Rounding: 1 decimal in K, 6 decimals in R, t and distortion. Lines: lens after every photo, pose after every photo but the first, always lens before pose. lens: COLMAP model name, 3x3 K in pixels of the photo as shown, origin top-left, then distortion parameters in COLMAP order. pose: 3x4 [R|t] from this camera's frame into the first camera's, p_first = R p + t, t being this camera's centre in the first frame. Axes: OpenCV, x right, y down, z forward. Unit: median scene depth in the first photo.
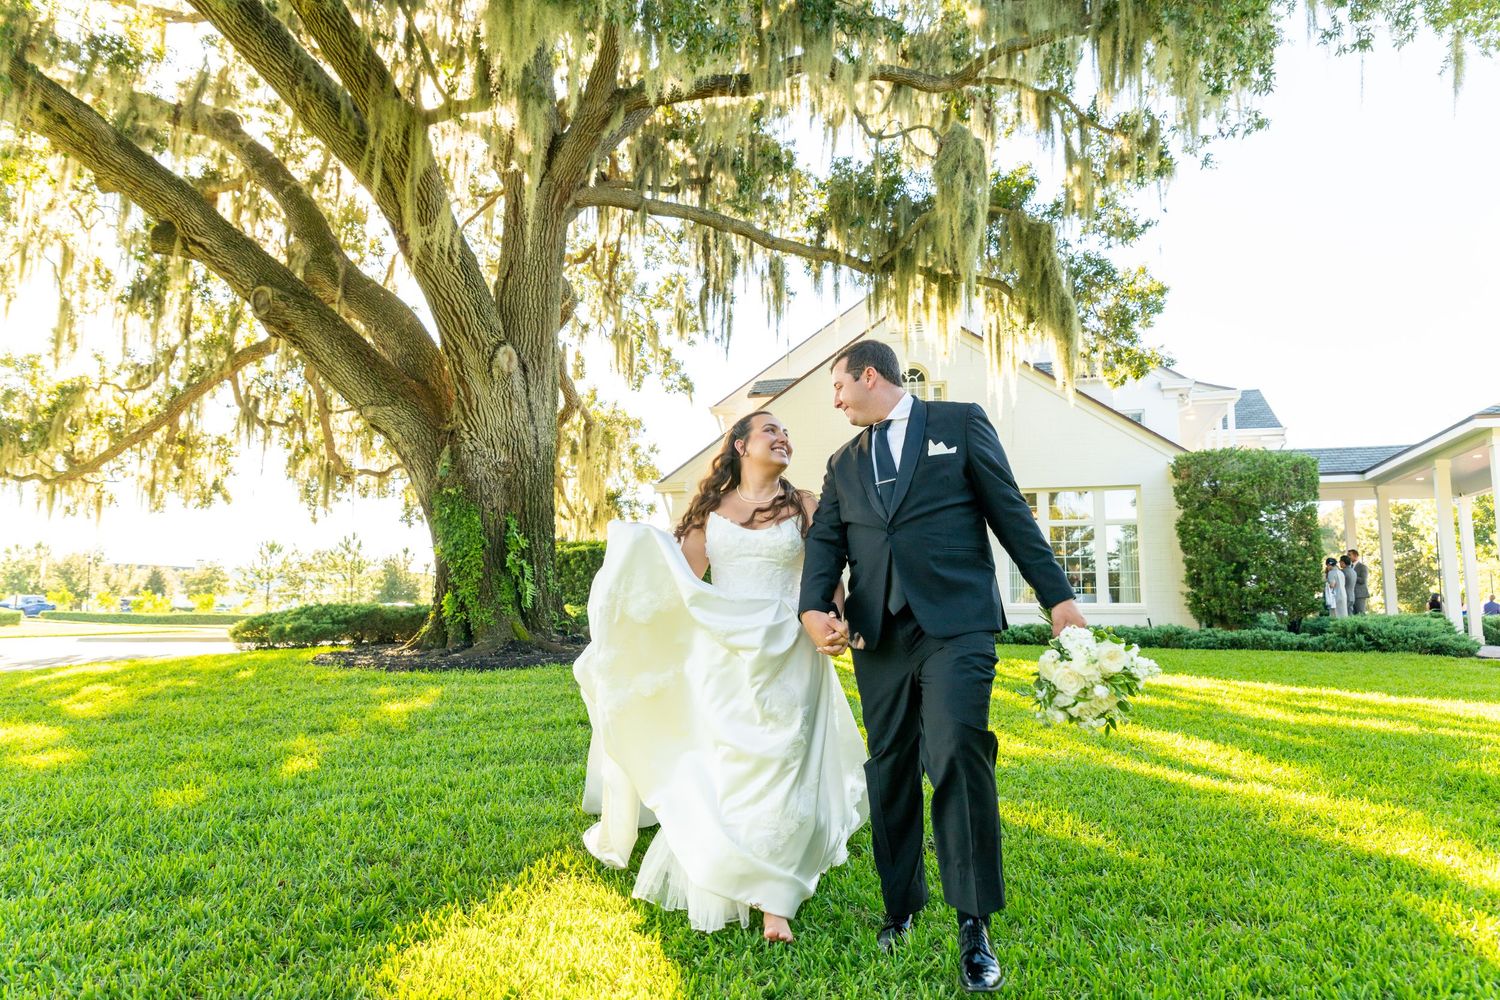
lens RADIAL K [[1030.1, 0, 750.0], [0, 1030.1, 500.0], [0, 0, 1]] dist [-0.010008, -0.001351]
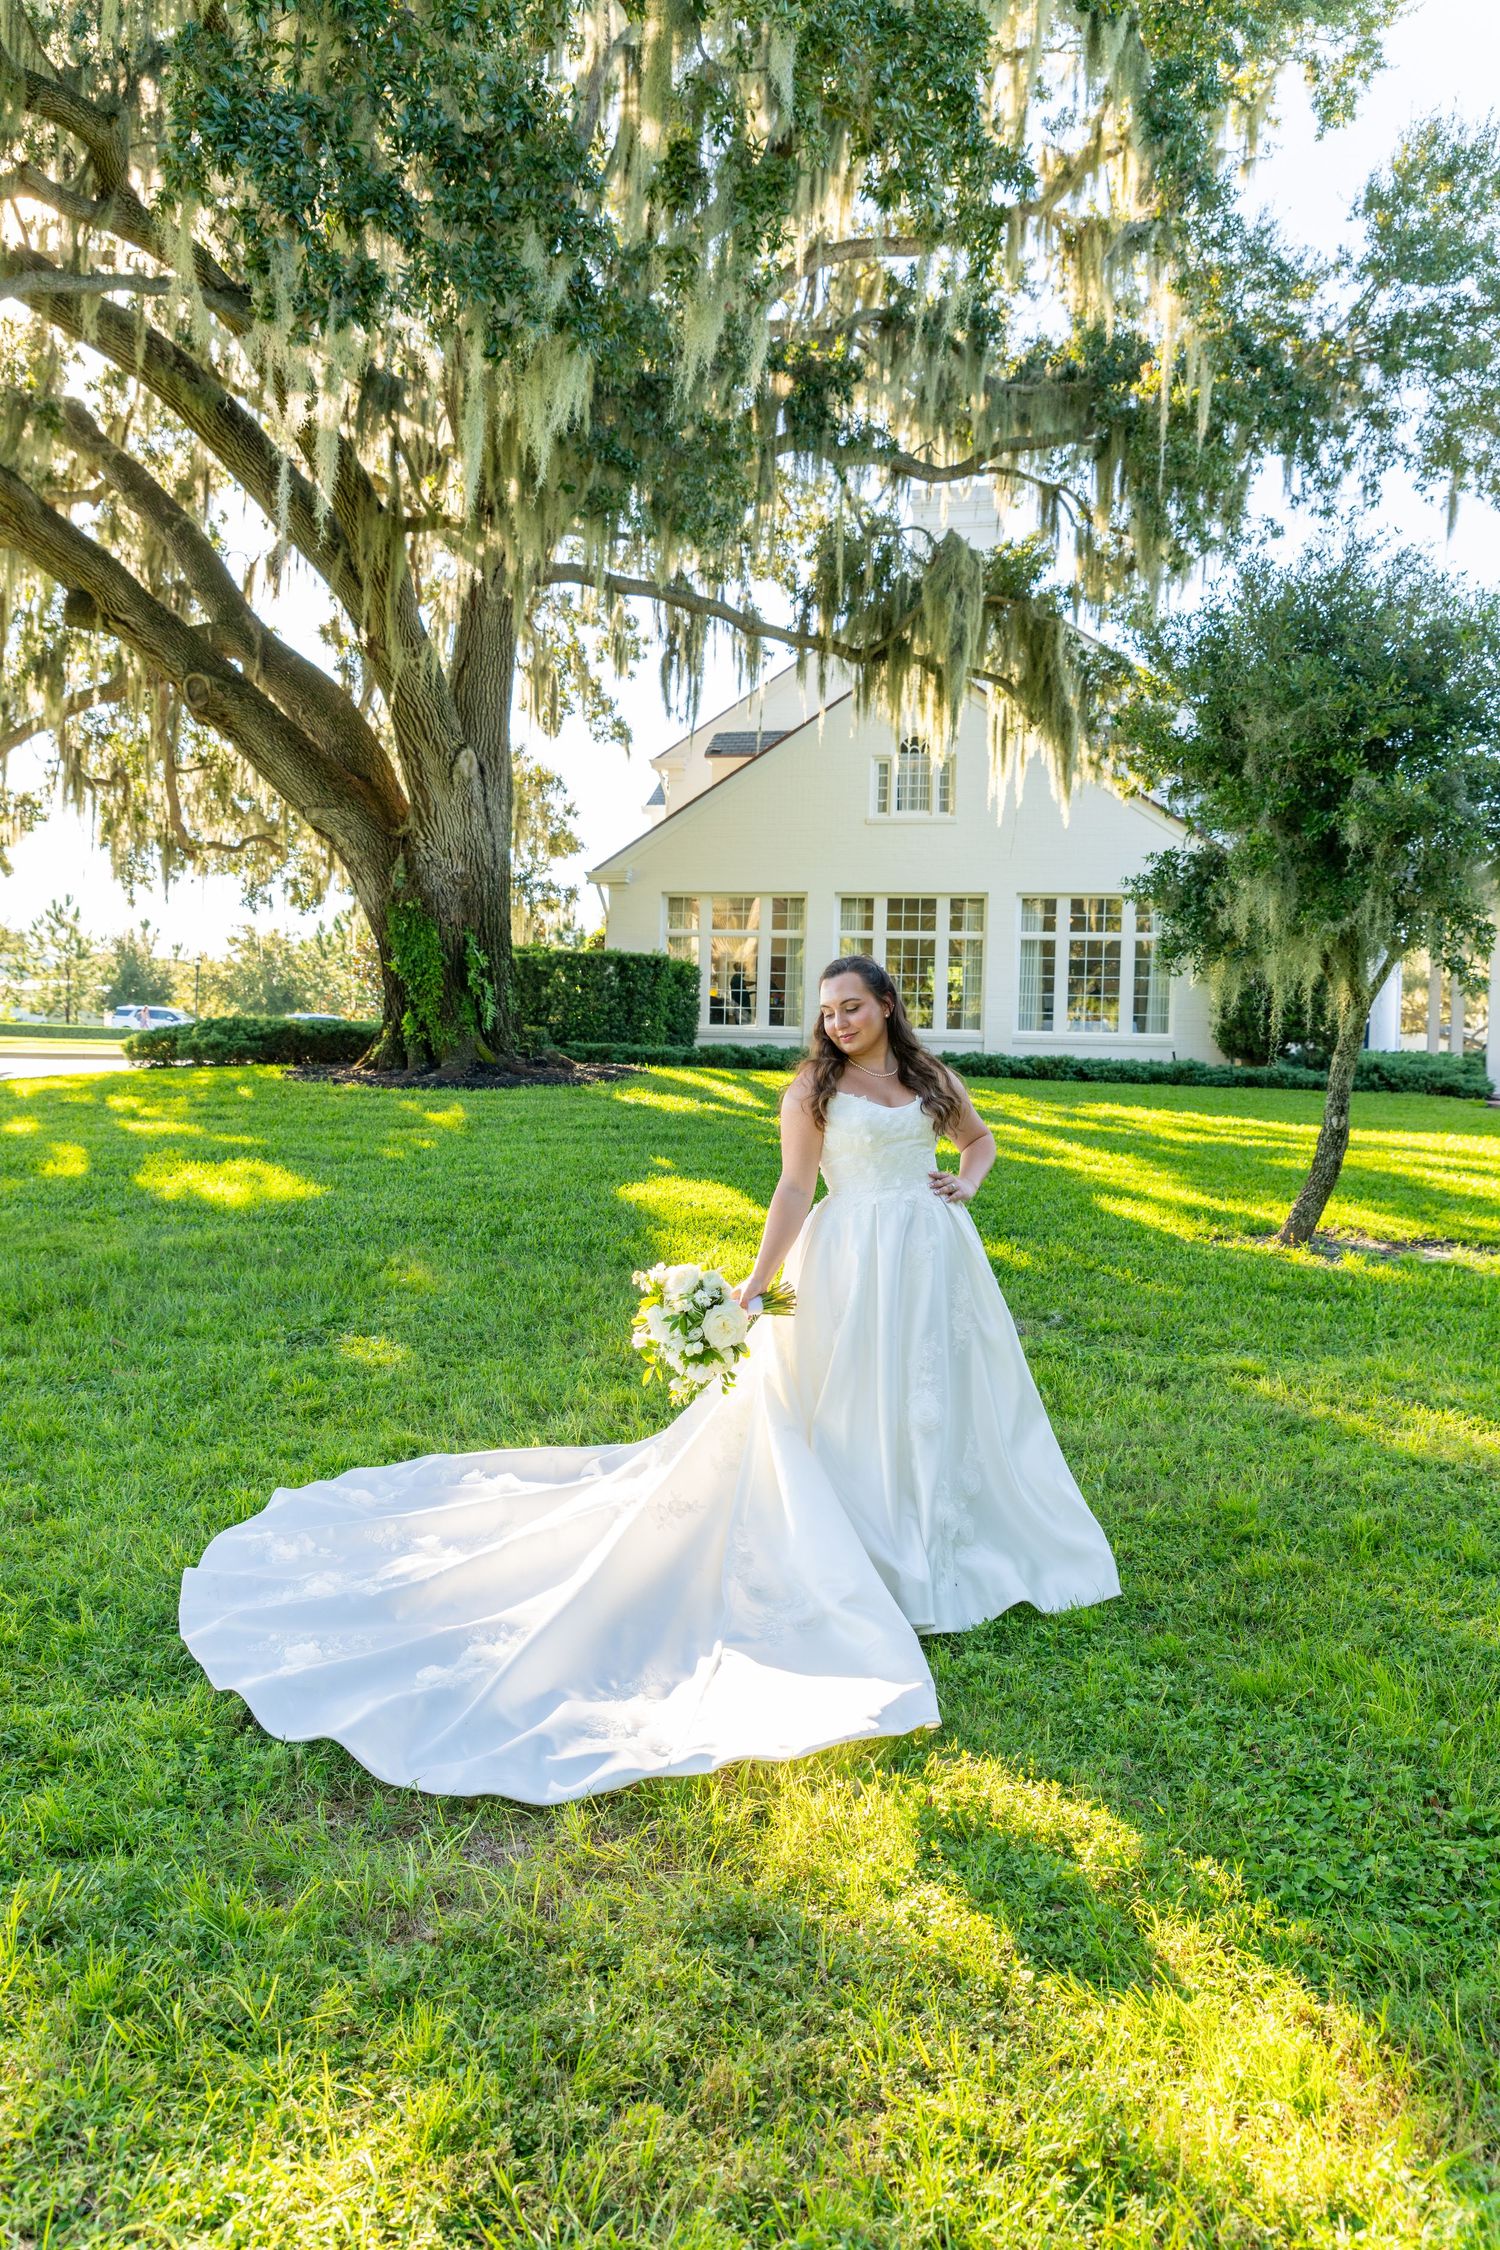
lens RADIAL K [[1684.9, 0, 750.0], [0, 1684.9, 1125.0], [0, 0, 1]] dist [0.069693, 0.000679]
pose [[0.998730, 0.016517, 0.047605, -0.041552], [-0.024116, 0.986201, 0.163784, -0.061929], [-0.044243, -0.164724, 0.985347, -0.504501]]
